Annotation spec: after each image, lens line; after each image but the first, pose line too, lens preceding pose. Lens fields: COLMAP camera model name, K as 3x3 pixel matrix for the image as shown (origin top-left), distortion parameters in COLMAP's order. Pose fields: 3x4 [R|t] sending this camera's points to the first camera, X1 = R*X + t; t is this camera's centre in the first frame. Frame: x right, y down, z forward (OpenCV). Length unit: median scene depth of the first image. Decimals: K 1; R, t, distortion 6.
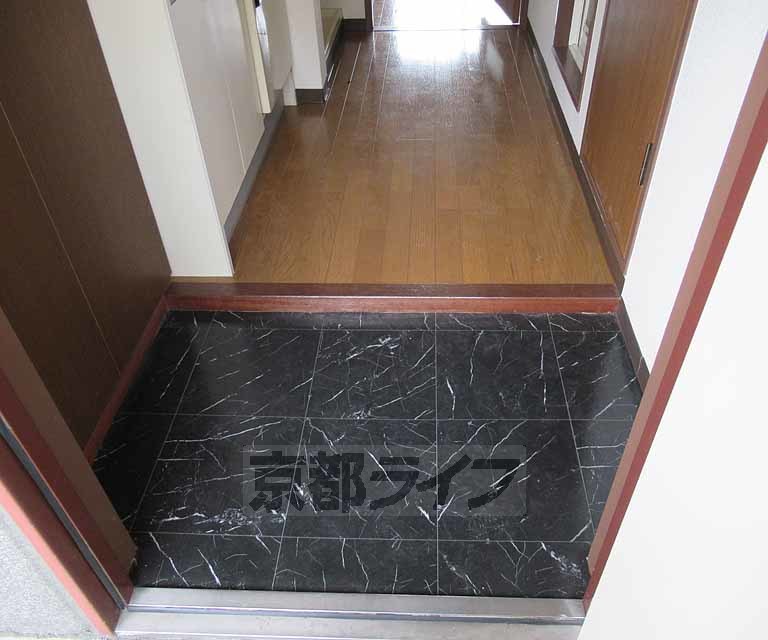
lens RADIAL K [[633.4, 0, 384.0], [0, 633.4, 320.0], [0, 0, 1]] dist [0.006019, 0.006956]
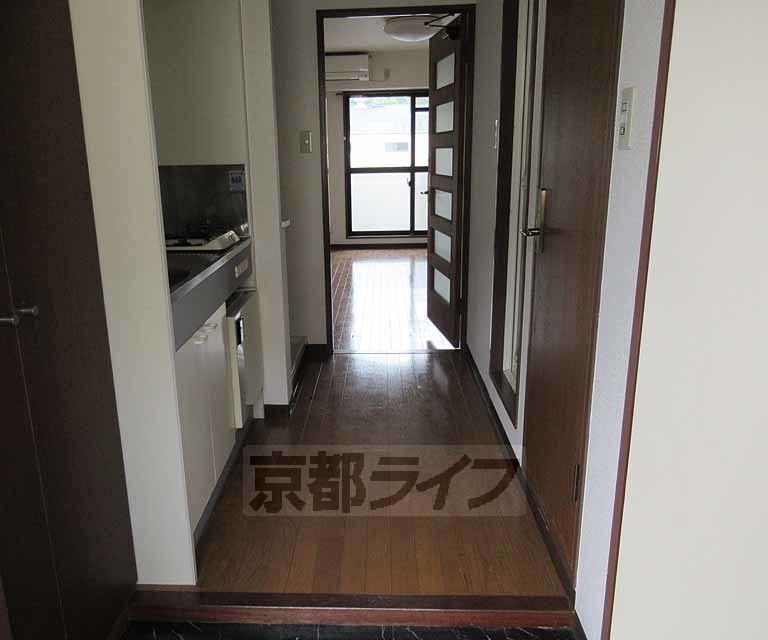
lens RADIAL K [[638.4, 0, 345.0], [0, 638.4, 318.6], [0, 0, 1]] dist [-0.000625, -0.010123]
pose [[0.999896, 0.013004, 0.006192, -0.006669], [-0.008893, 0.895601, -0.444769, 0.002584], [-0.011330, 0.444667, 0.895624, -0.110907]]
